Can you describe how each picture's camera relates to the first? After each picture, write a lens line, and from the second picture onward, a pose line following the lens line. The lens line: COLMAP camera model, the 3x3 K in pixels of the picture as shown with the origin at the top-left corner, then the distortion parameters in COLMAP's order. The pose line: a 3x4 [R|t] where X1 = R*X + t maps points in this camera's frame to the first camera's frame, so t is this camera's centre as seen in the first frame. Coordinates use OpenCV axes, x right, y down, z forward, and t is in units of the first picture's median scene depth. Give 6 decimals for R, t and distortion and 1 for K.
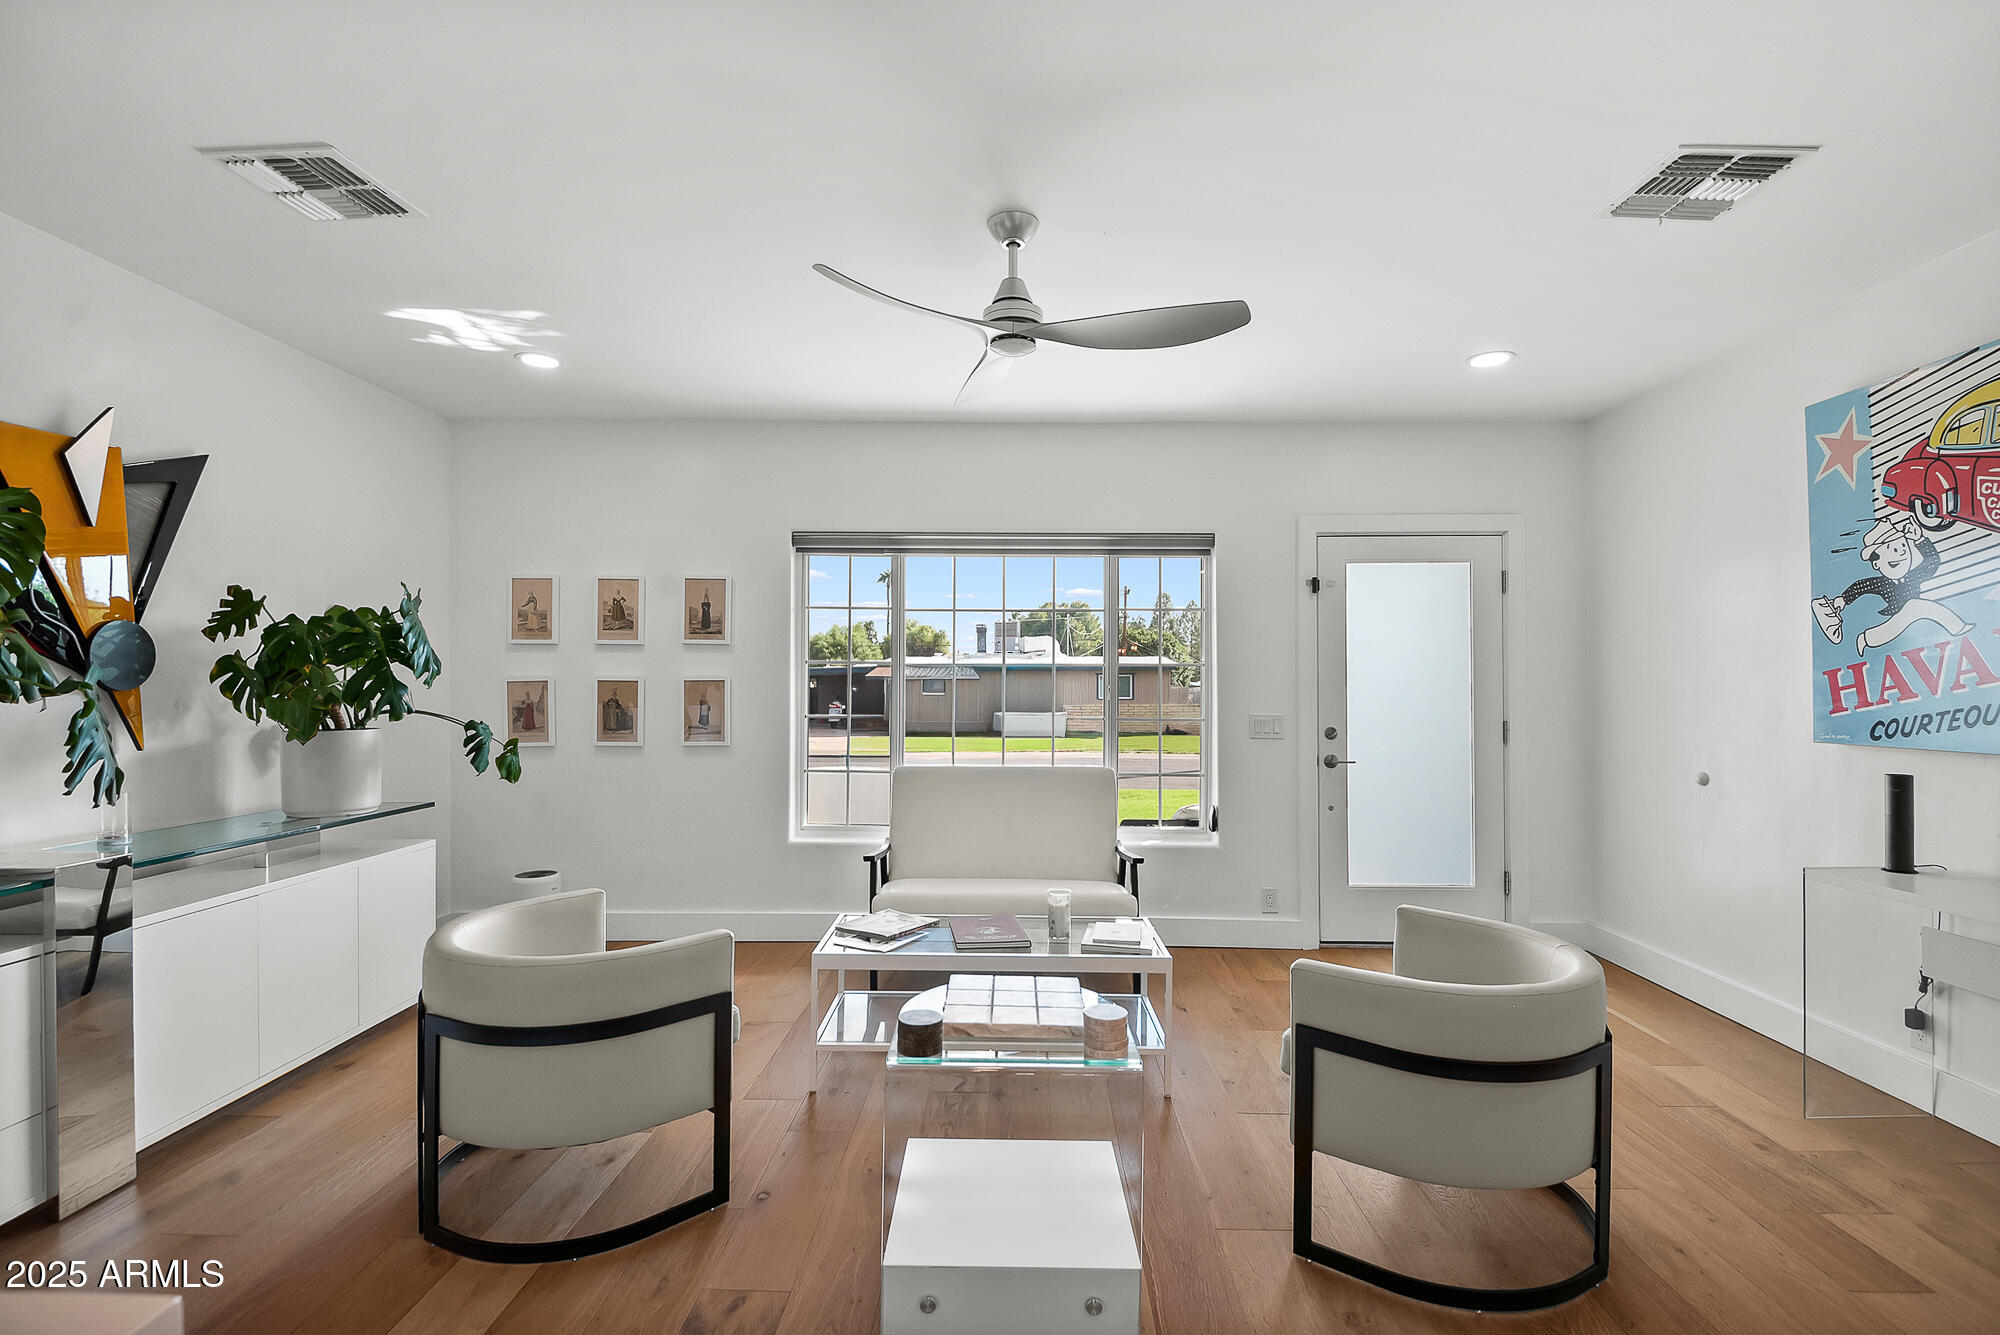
lens RADIAL K [[907.5, 0, 999.5], [0, 907.5, 672.6], [0, 0, 1]] dist [-0.003355, -0.000506]
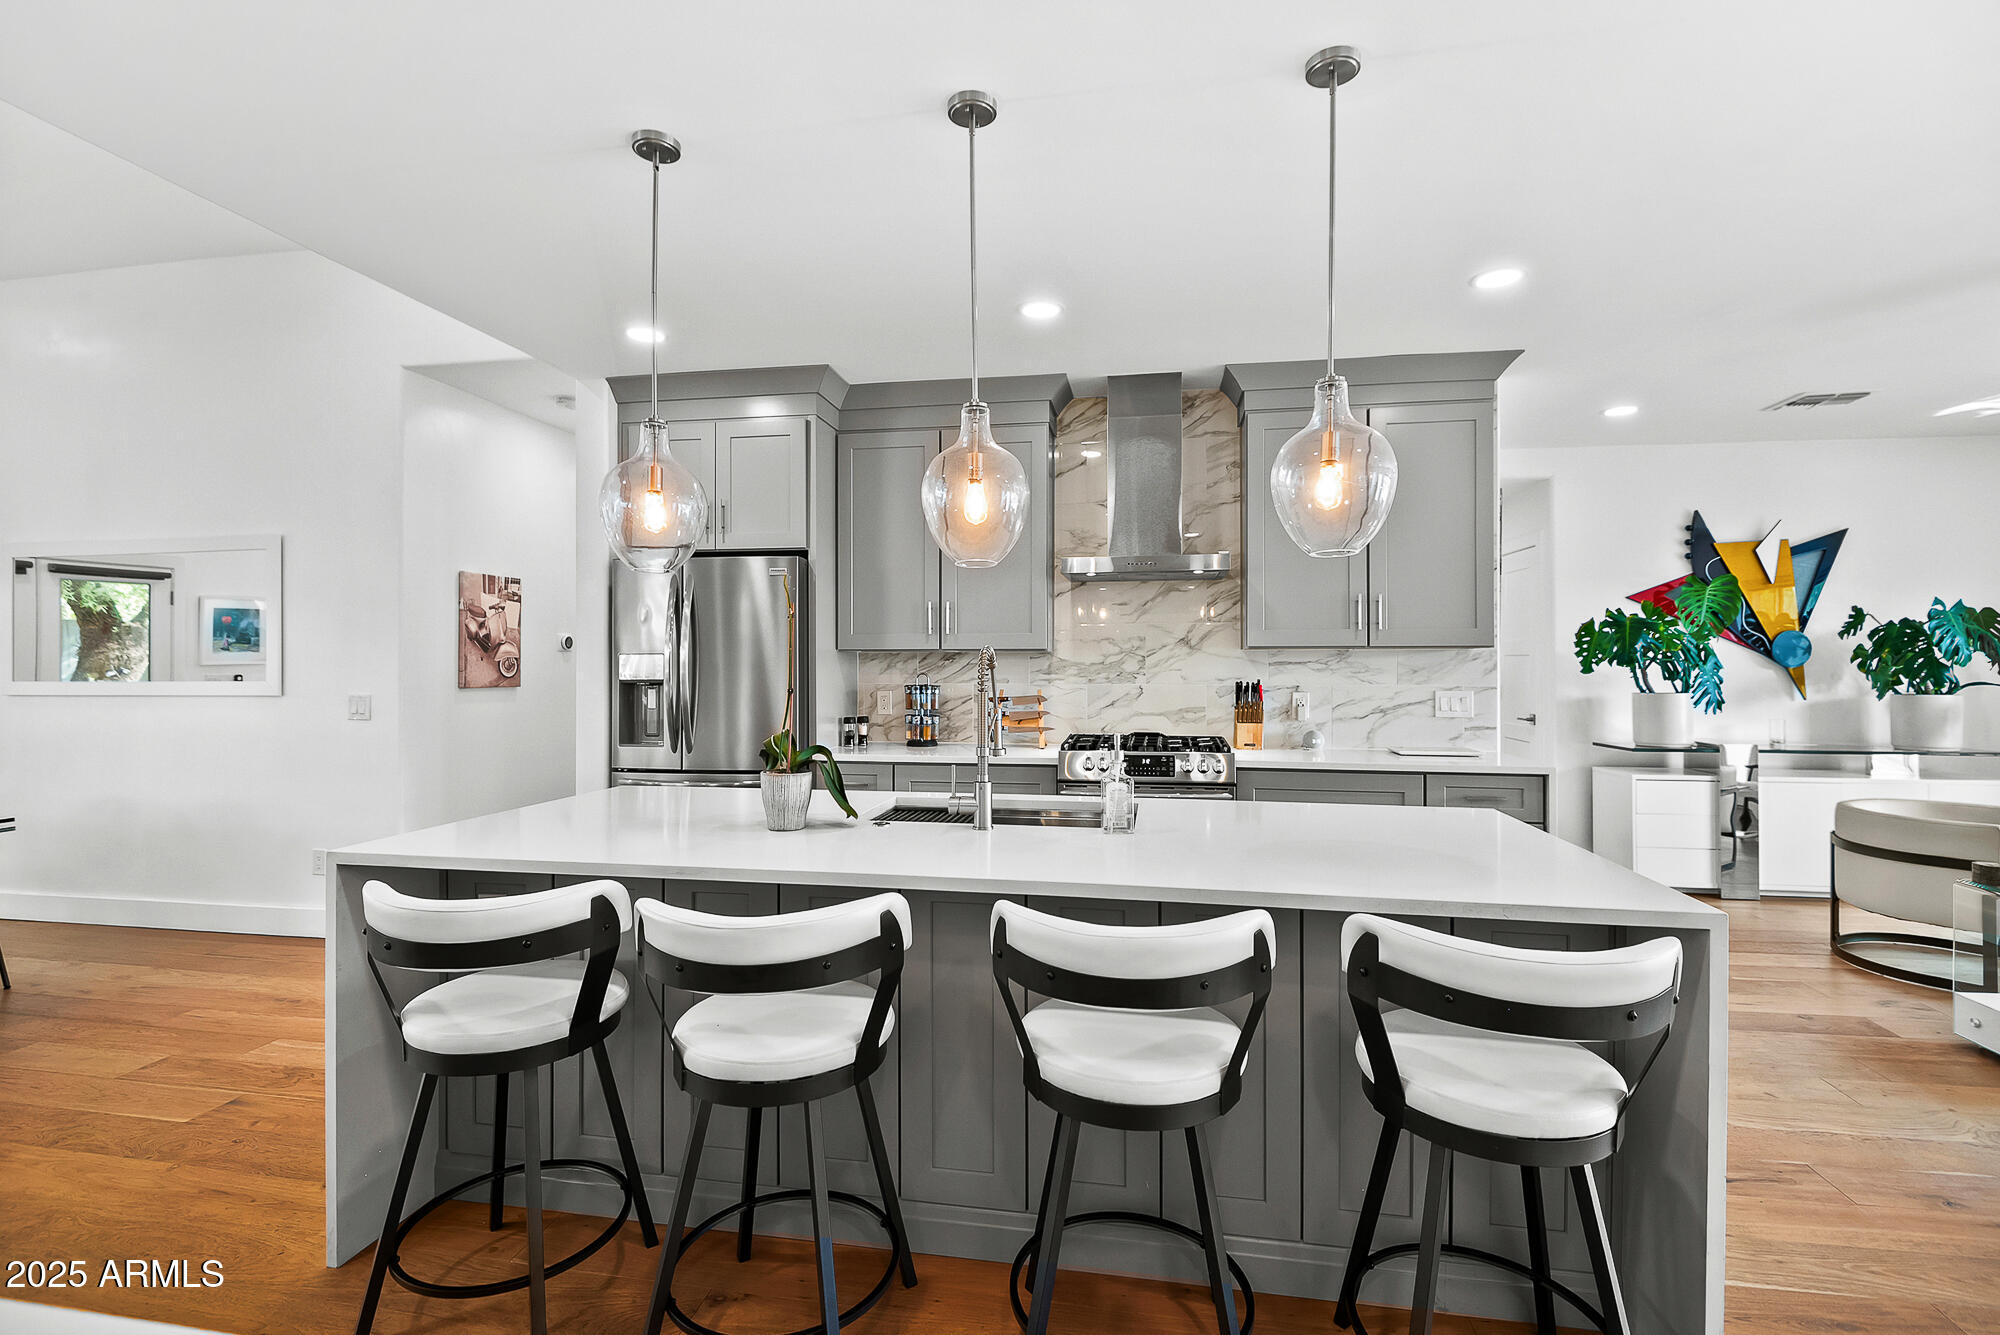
lens RADIAL K [[907.5, 0, 996.4], [0, 907.5, 658.8], [0, 0, 1]] dist [-0.003355, -0.000506]
pose [[-0.130640, -0.000757, -0.991430, 1.039214], [0.007642, 0.999969, -0.001770, -0.006394], [0.991400, -0.007808, -0.130630, -0.365490]]
